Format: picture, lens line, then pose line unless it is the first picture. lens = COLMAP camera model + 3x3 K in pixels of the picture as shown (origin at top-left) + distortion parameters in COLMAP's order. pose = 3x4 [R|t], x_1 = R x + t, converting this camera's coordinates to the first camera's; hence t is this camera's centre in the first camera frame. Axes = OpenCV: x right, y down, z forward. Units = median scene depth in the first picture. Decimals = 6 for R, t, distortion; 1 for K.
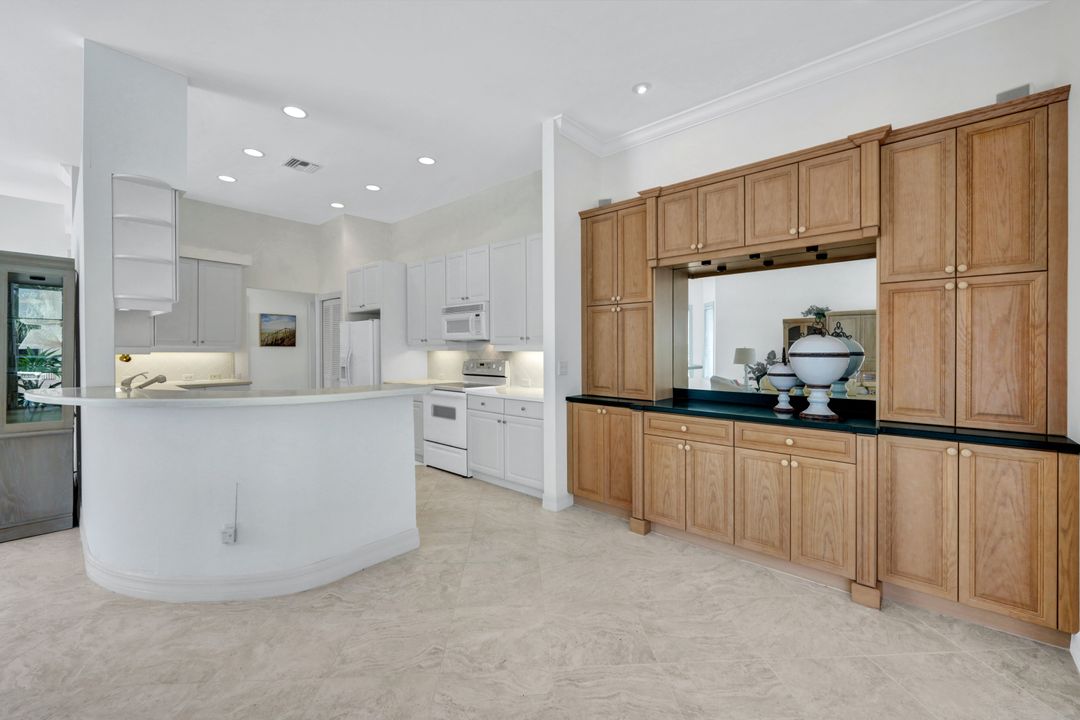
lens RADIAL K [[441.6, 0, 527.0], [0, 441.6, 344.8], [0, 0, 1]] dist [0.000956, 0.000306]
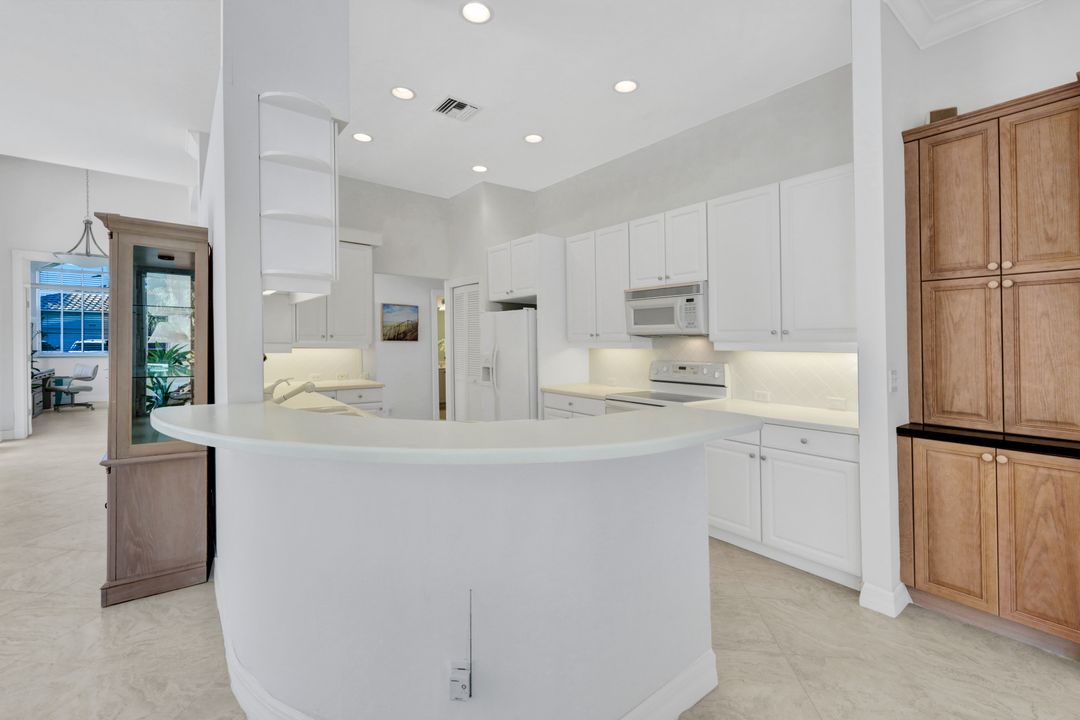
lens RADIAL K [[467.0, 0, 533.5], [0, 467.0, 340.7], [0, 0, 1]] dist [0.002524, 0.000213]
pose [[0.985917, 0.003666, -0.167194, -0.289009], [-0.002860, 0.999983, 0.005063, -0.004963], [0.167210, -0.004513, 0.985911, 0.257581]]
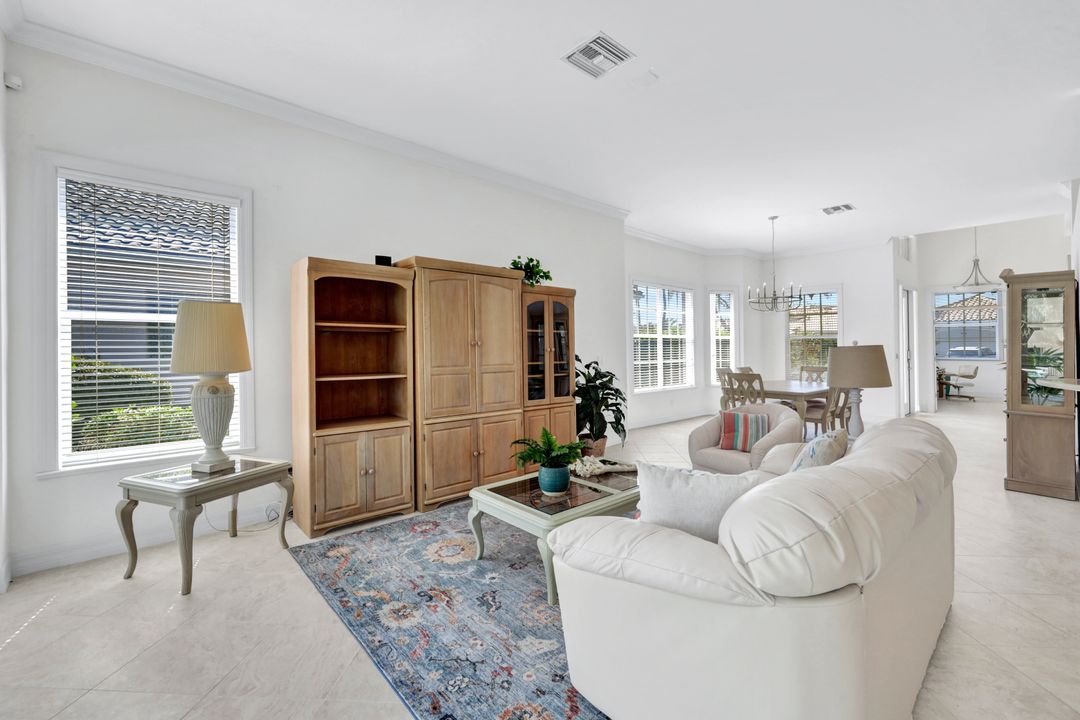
lens RADIAL K [[467.0, 0, 551.2], [0, 467.0, 350.1], [0, 0, 1]] dist [0.002524, 0.000213]
pose [[-0.068606, 0.003911, -0.997636, 0.271622], [0.010609, 0.999939, 0.003190, -0.002599], [0.997587, -0.010365, -0.068643, -0.261364]]
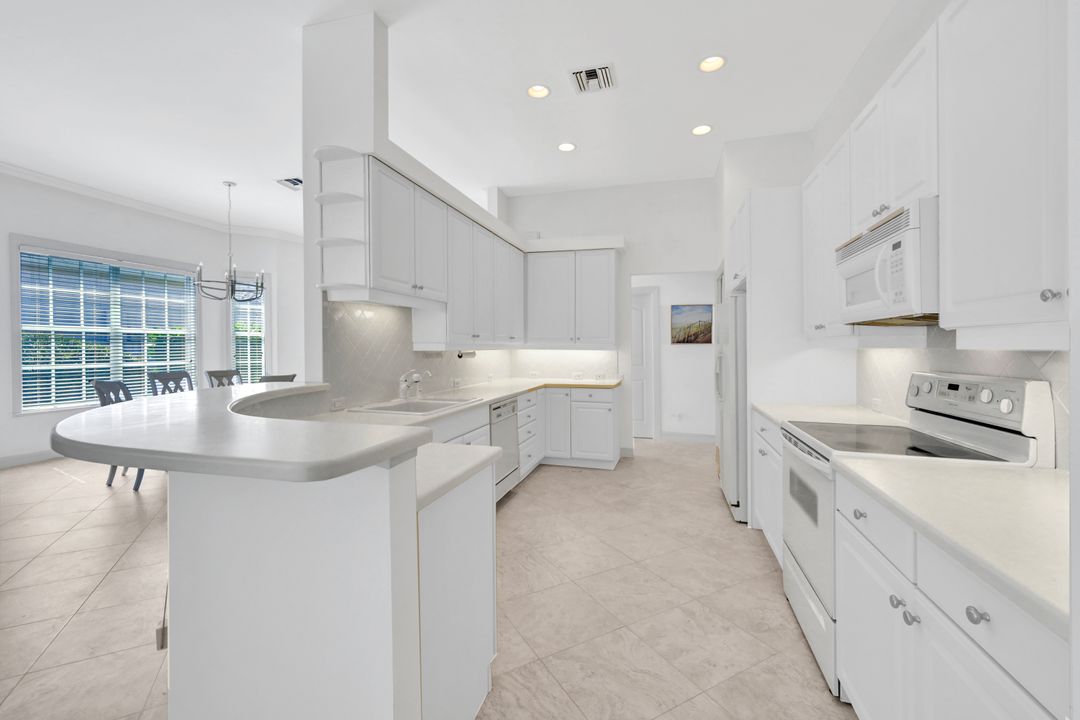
lens RADIAL K [[441.6, 0, 546.7], [0, 441.6, 351.6], [0, 0, 1]] dist [0.000956, 0.000306]
pose [[0.466974, 0.007111, -0.884243, 0.081321], [0.008348, 0.999888, 0.012449, 0.012136], [0.884232, -0.013195, 0.466862, 0.725325]]
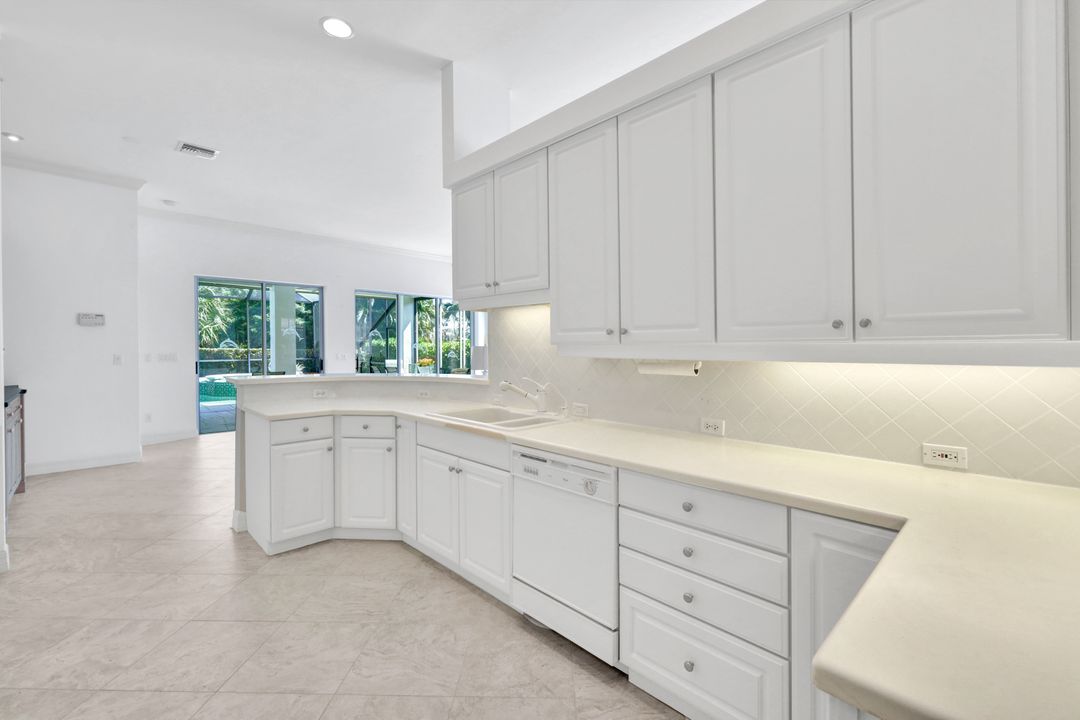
lens RADIAL K [[441.6, 0, 531.5], [0, 441.6, 364.2], [0, 0, 1]] dist [0.000956, 0.000306]
pose [[-0.999577, -0.000829, 0.029062, -0.797764], [-0.000039, 0.999631, 0.027175, 0.010385], [-0.029073, 0.027162, -0.999208, 1.599396]]
